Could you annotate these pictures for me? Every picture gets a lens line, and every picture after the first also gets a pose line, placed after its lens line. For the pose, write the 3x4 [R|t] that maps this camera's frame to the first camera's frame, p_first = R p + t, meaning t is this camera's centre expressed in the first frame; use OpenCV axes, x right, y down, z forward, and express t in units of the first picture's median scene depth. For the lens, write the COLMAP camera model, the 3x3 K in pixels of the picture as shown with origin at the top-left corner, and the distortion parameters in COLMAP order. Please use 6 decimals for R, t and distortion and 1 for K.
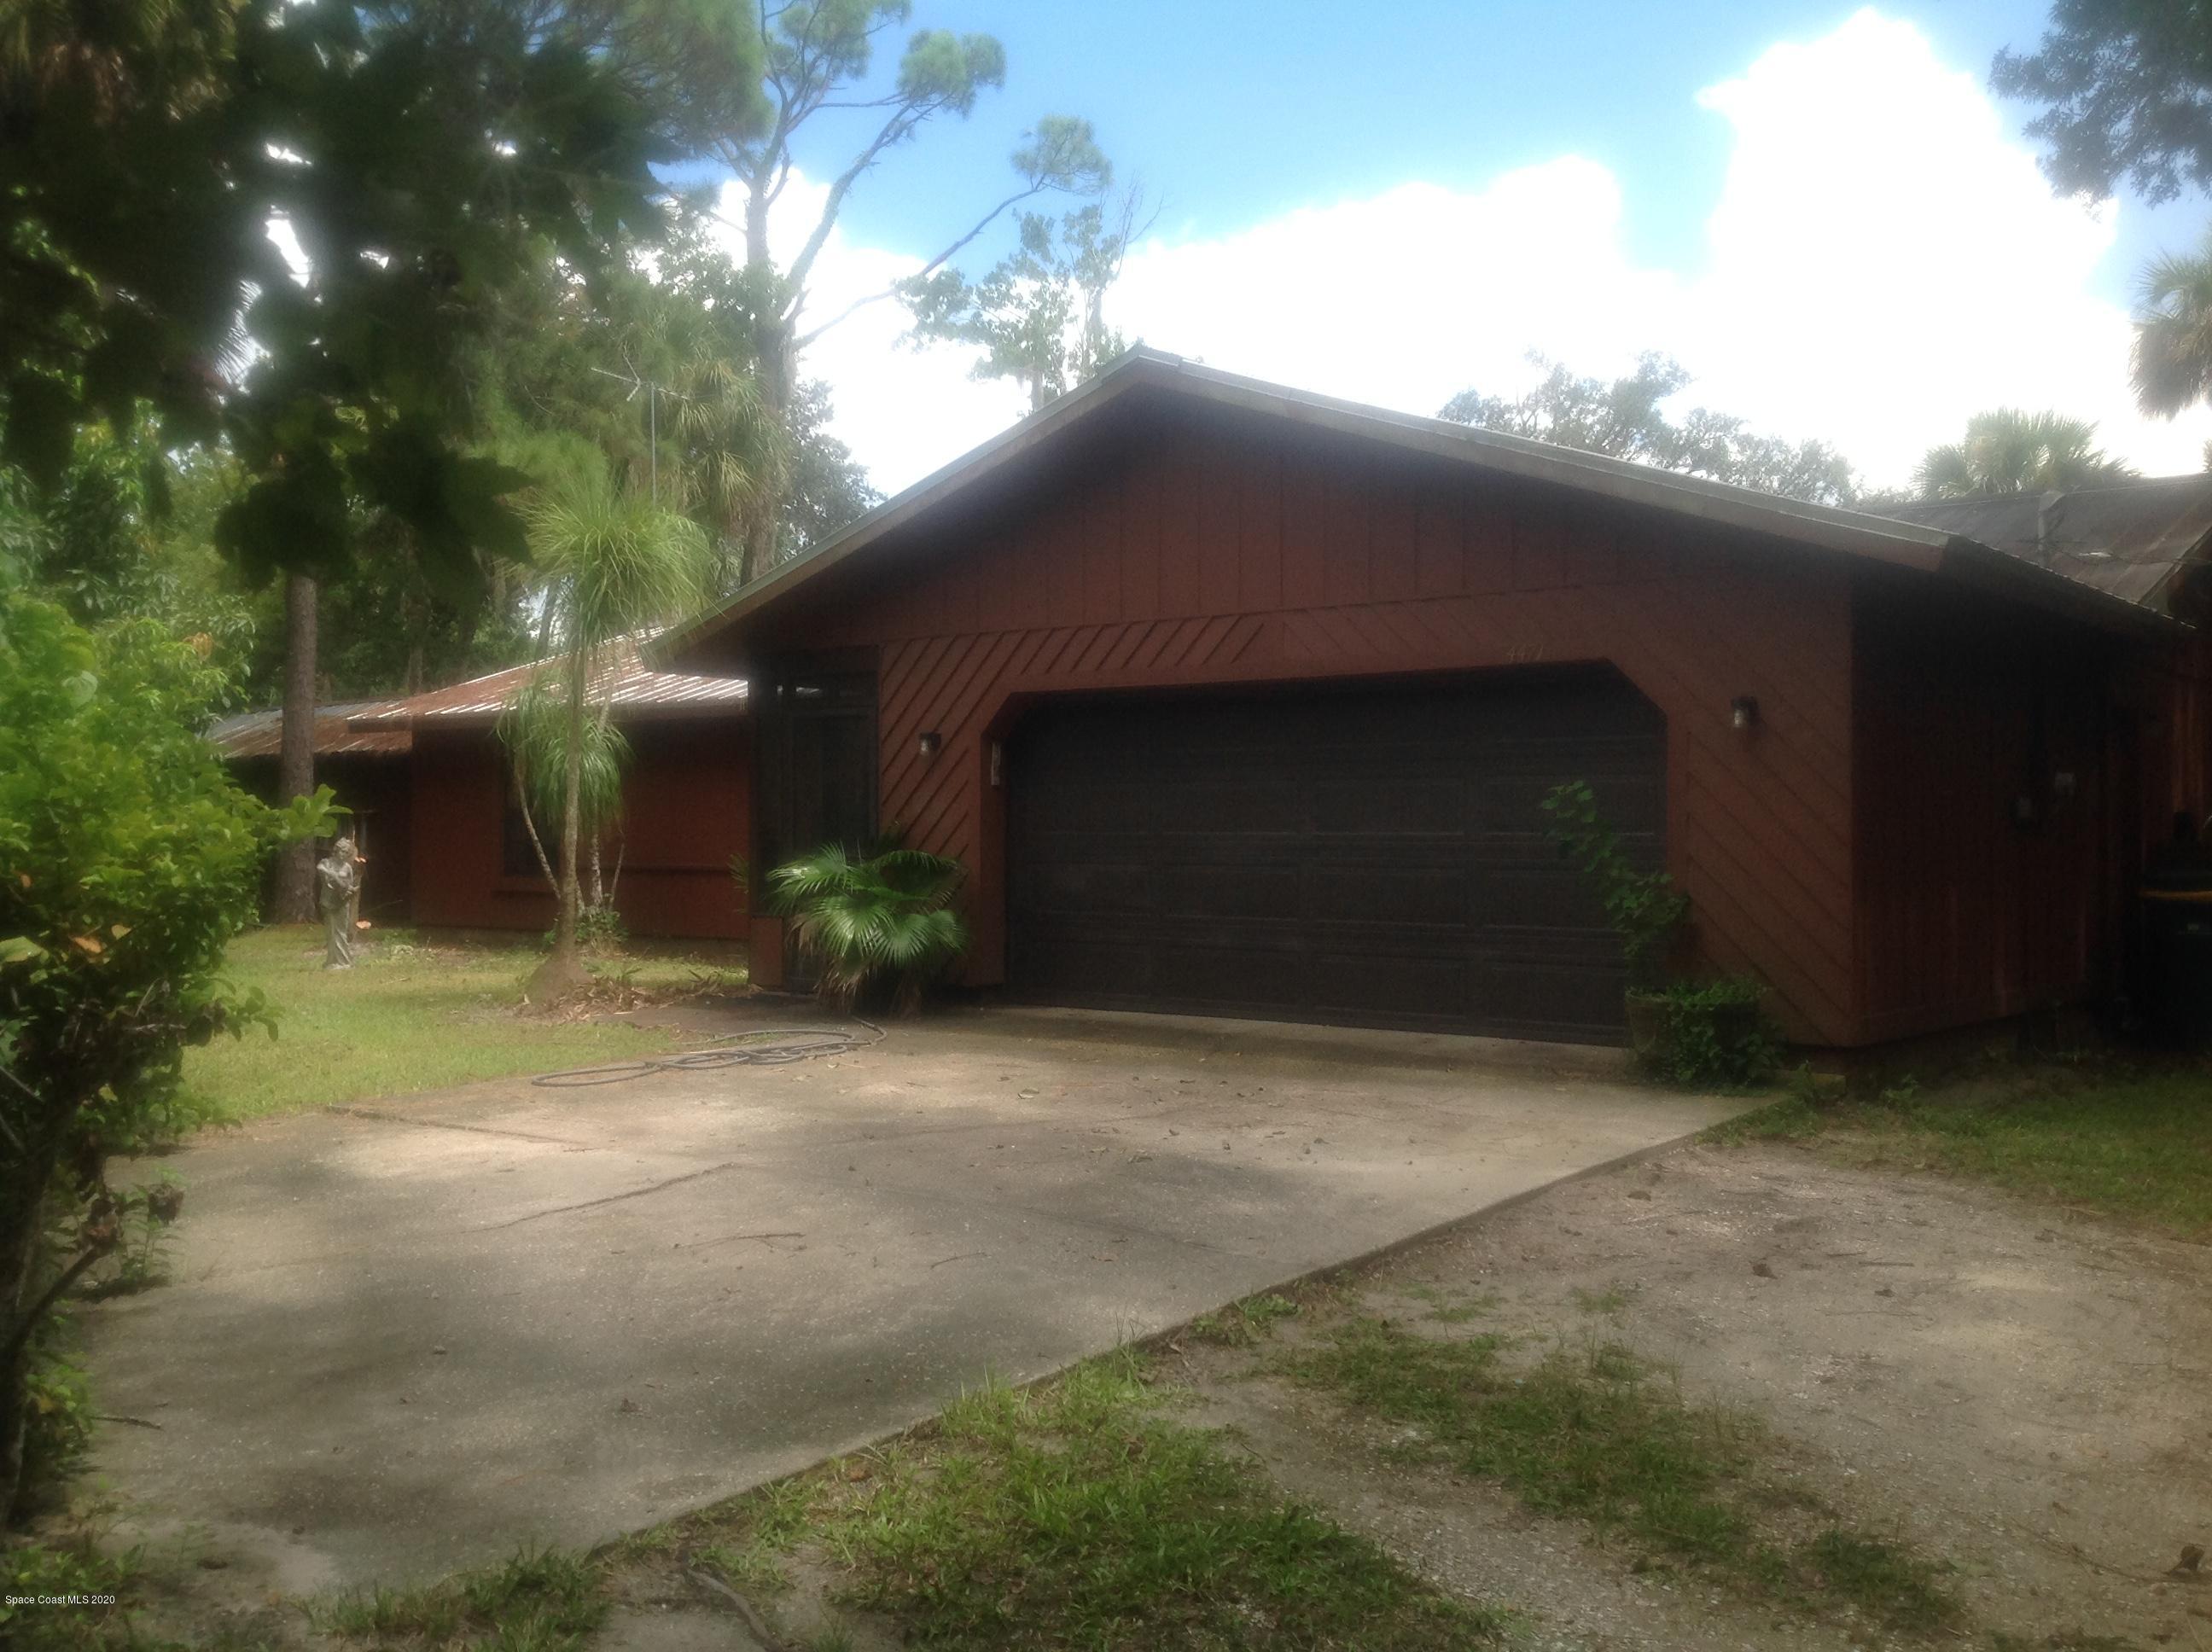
lens RADIAL K [[2243.6, 0, 1107.2], [0, 2243.6, 940.3], [0, 0, 1]] dist [0.011102, -0.028017]
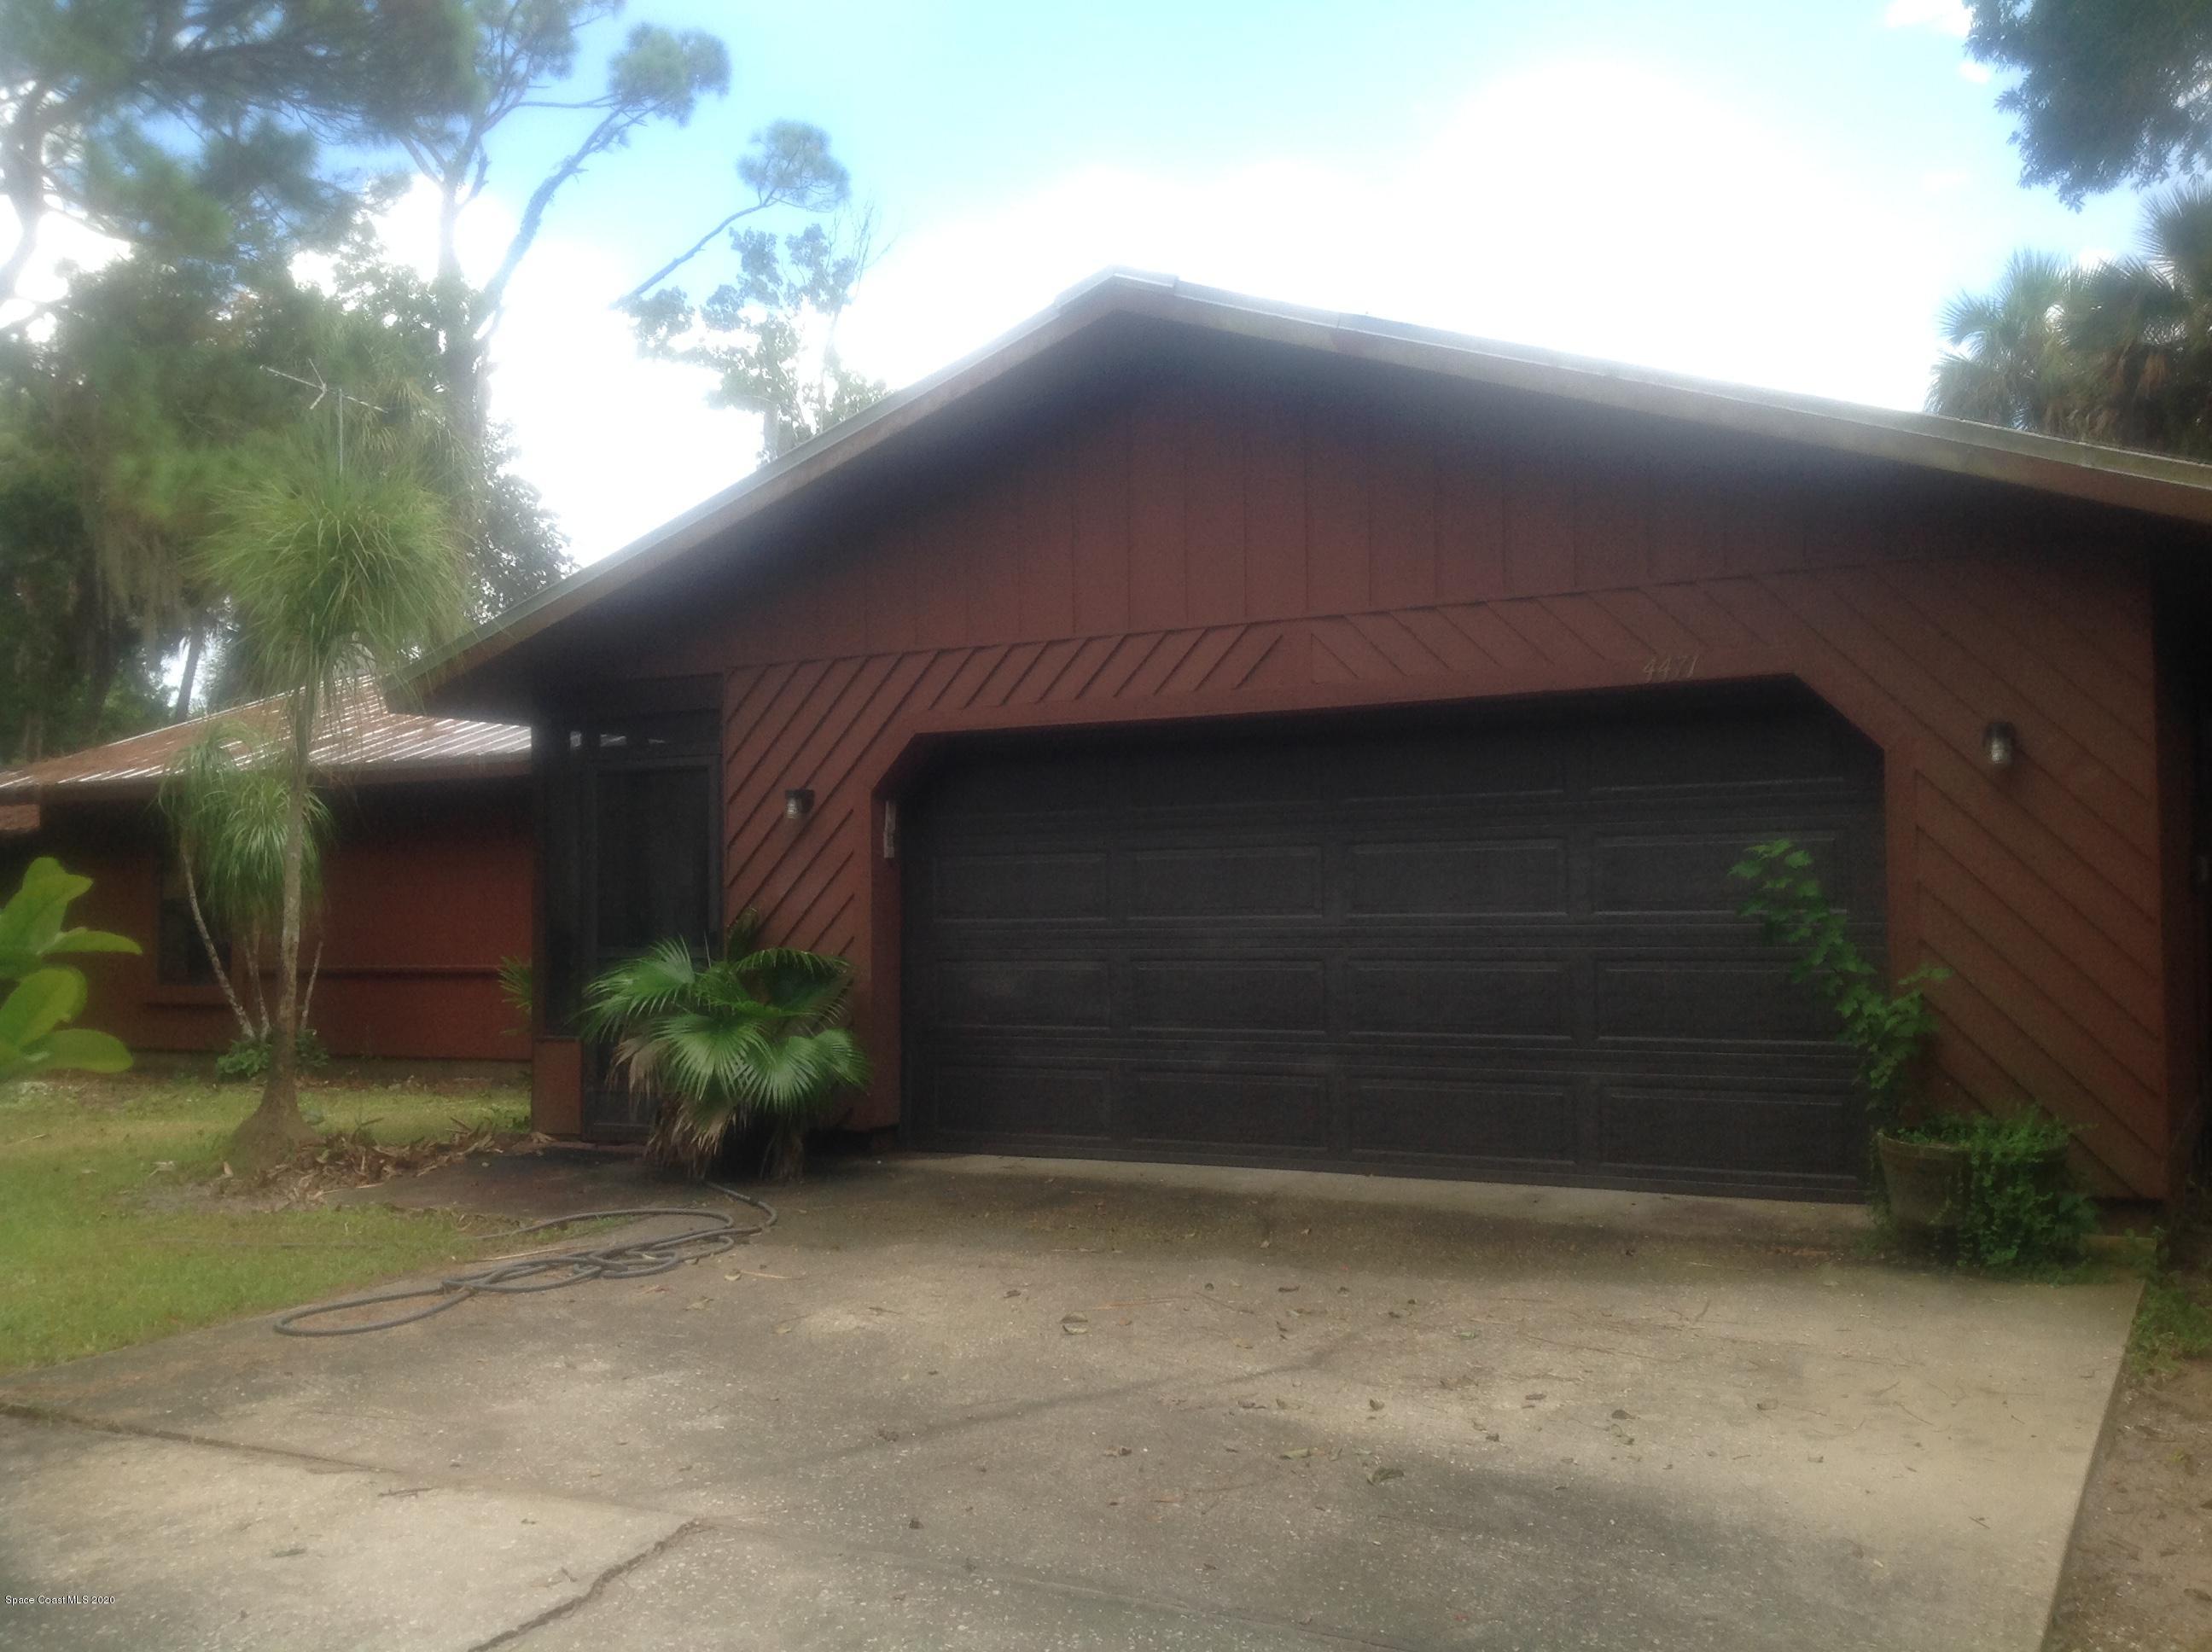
lens RADIAL K [[2280.8, 0, 1106.0], [0, 2280.8, 826.0], [0, 0, 1]] dist [0.128549, -0.496455]
pose [[0.989282, -0.012595, 0.145471, -0.063304], [0.024701, 0.996349, -0.081716, -0.011262], [-0.143910, 0.084434, 0.985982, 0.169069]]
